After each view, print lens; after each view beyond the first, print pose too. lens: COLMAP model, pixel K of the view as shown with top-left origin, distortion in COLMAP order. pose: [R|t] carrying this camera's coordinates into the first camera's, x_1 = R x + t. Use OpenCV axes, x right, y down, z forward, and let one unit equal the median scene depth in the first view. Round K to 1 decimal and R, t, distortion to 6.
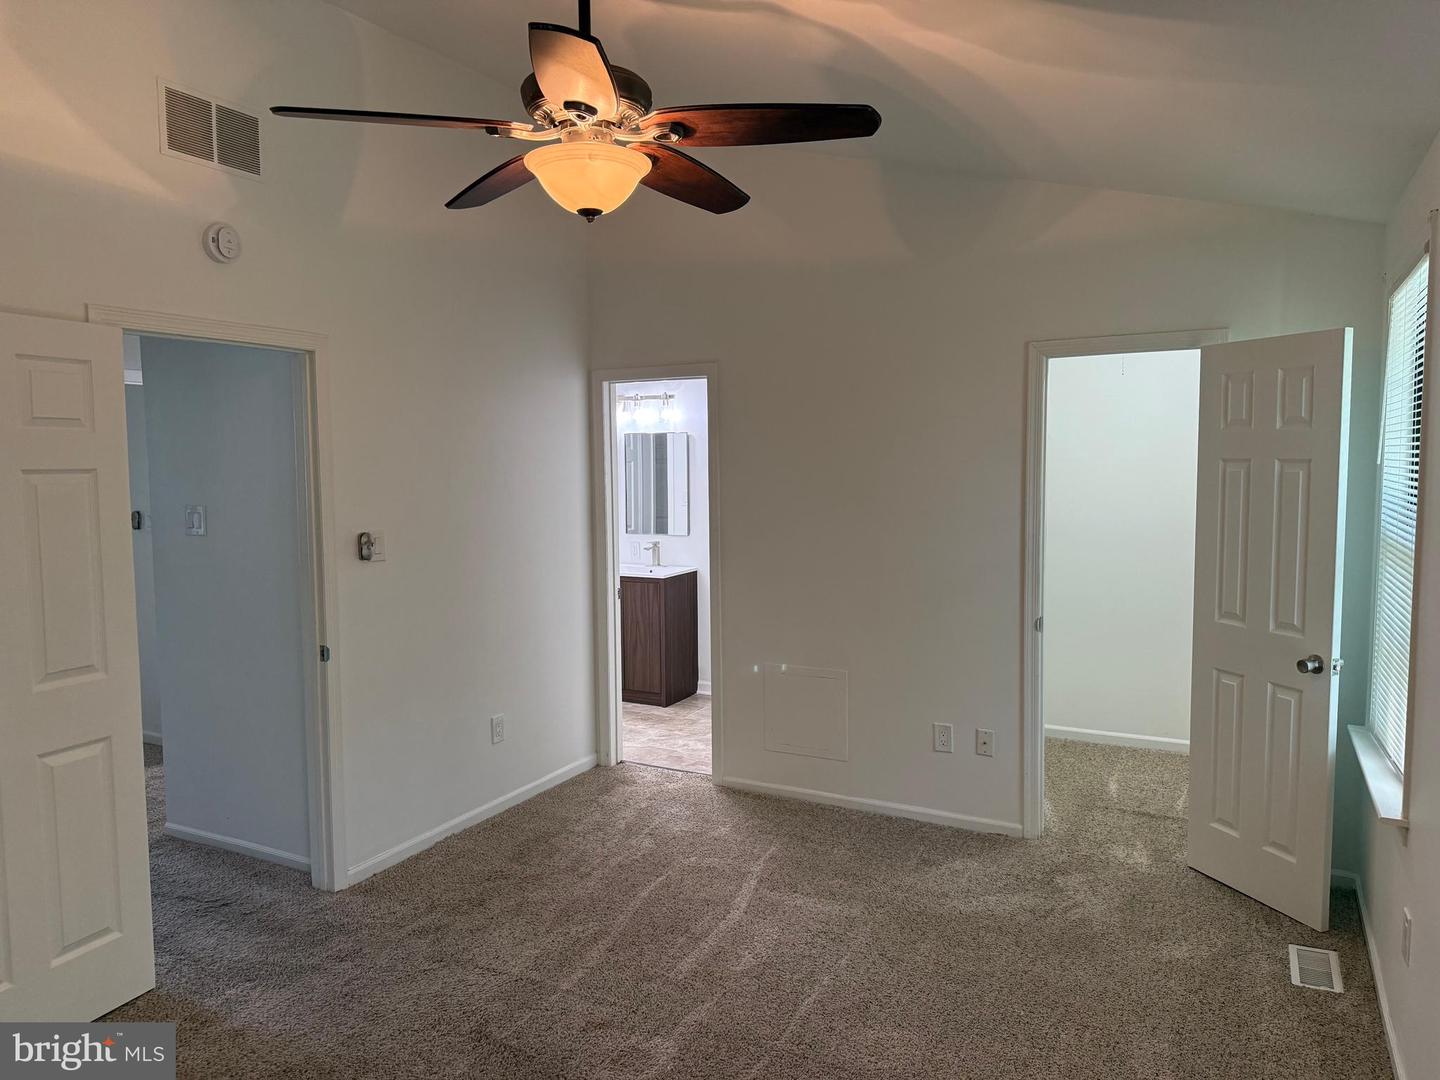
lens RADIAL K [[1009.5, 0, 720.0], [0, 1009.5, 540.0], [0, 0, 1]] dist [0.074577, -0.100425]
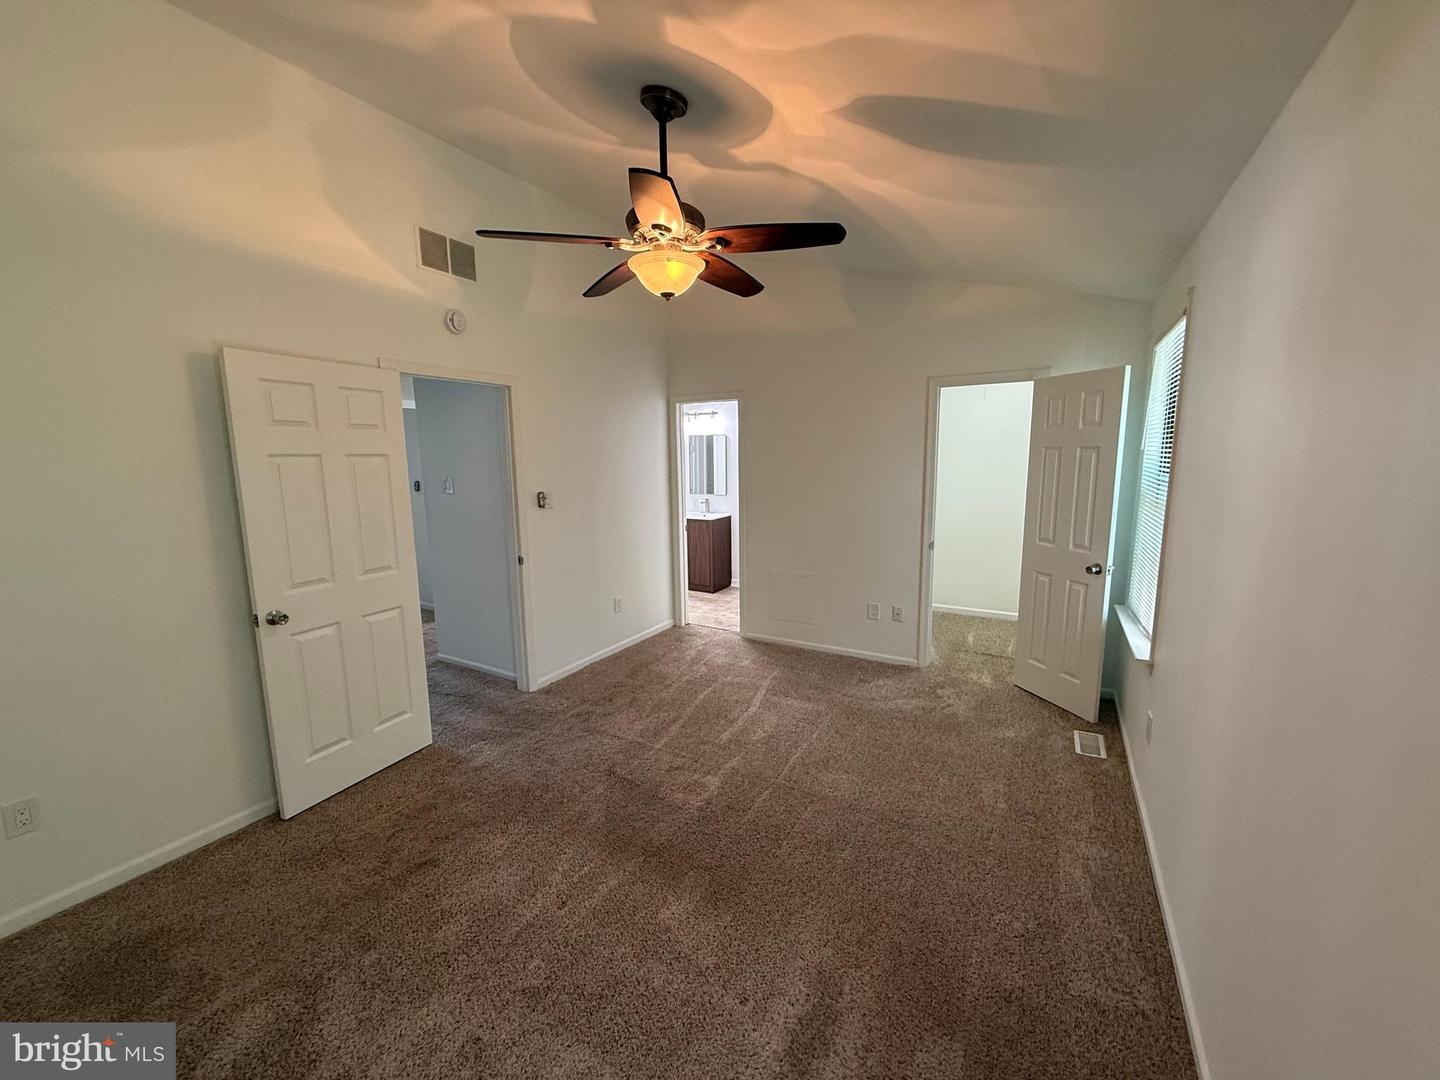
lens RADIAL K [[575.1, 0, 720.0], [0, 575.1, 540.0], [0, 0, 1]] dist [0.002283, 0.000023]
pose [[0.999146, 0.002622, -0.041243, -0.002014], [0.000275, 0.997541, 0.070090, 0.006659], [0.041325, -0.070042, 0.996688, 0.026816]]
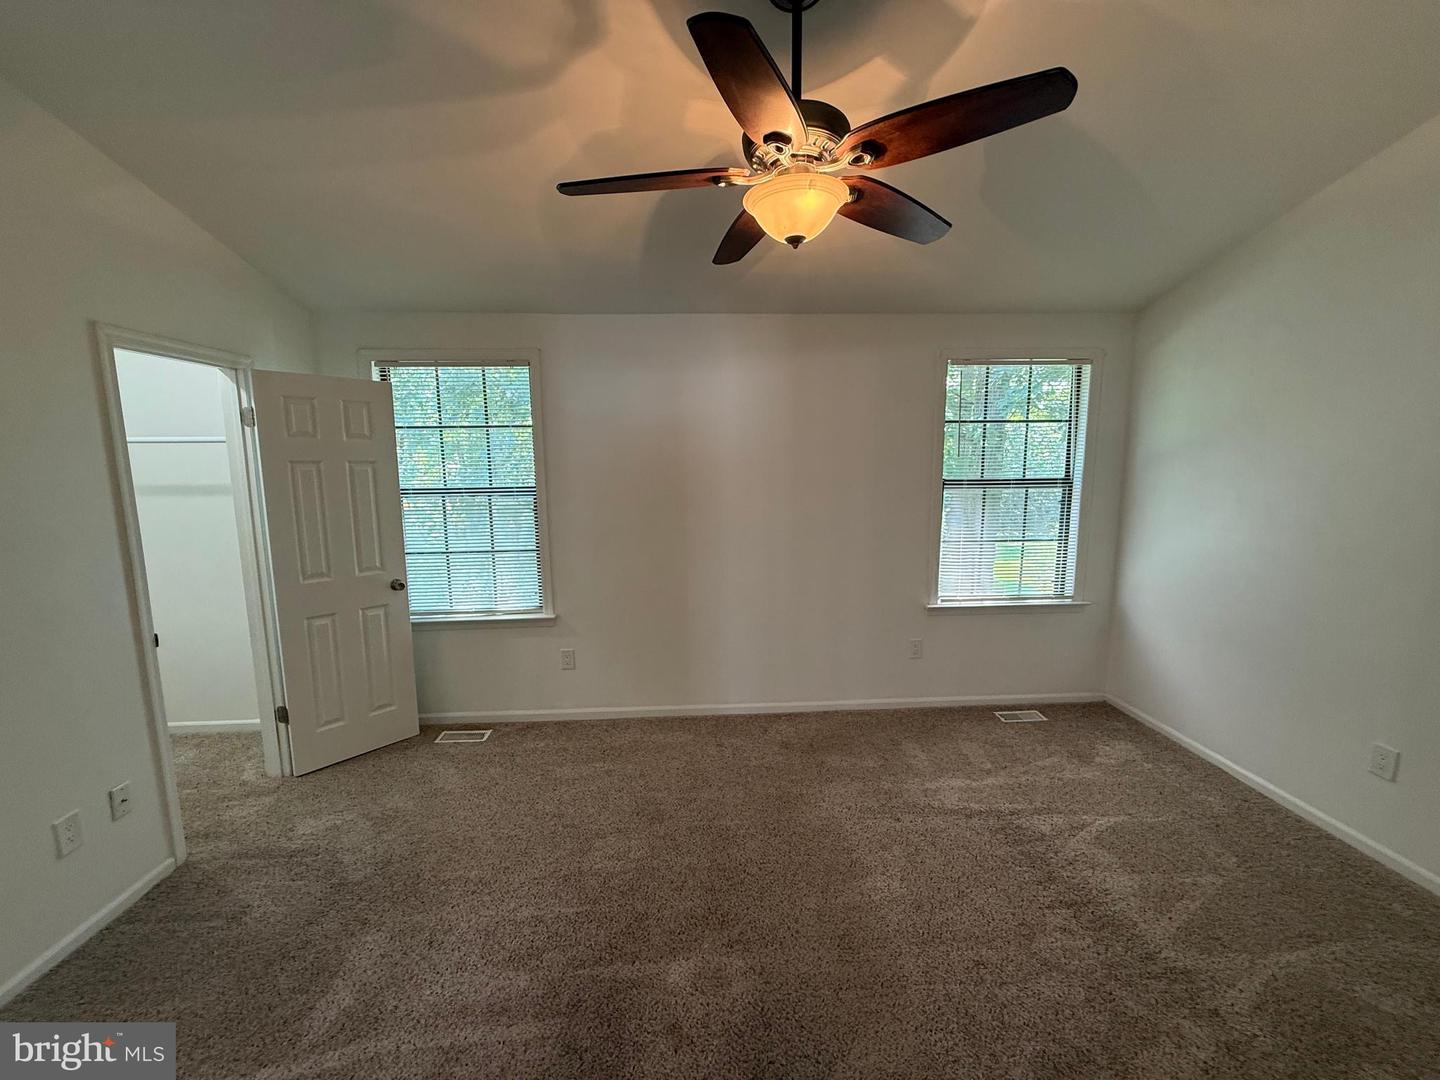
lens RADIAL K [[575.1, 0, 720.0], [0, 575.1, 540.0], [0, 0, 1]] dist [0.002283, 0.000023]
pose [[-0.505210, -0.108087, 0.856201, -0.467731], [0.082790, 0.981479, 0.172754, -0.066803], [-0.859016, 0.158162, -0.486905, 0.968018]]
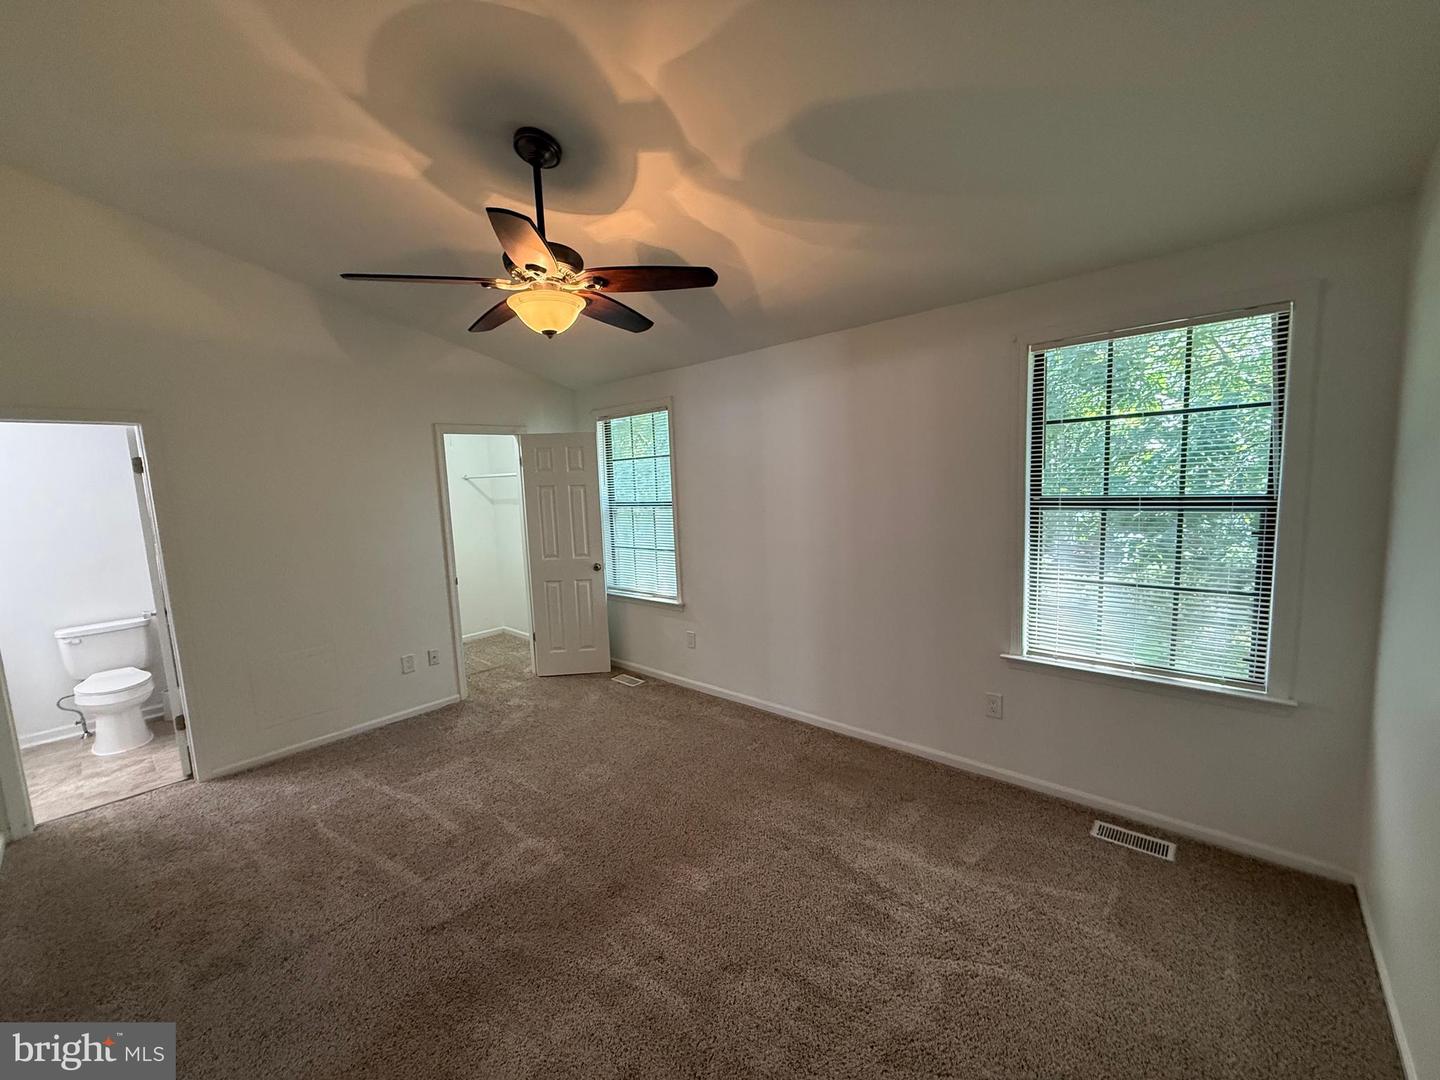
lens RADIAL K [[575.1, 0, 720.0], [0, 575.1, 540.0], [0, 0, 1]] dist [0.002283, 0.000023]
pose [[0.249653, -0.113131, 0.961704, -0.661128], [0.119631, 0.989147, 0.085304, -0.025542], [-0.960917, 0.093753, 0.260477, 0.334981]]
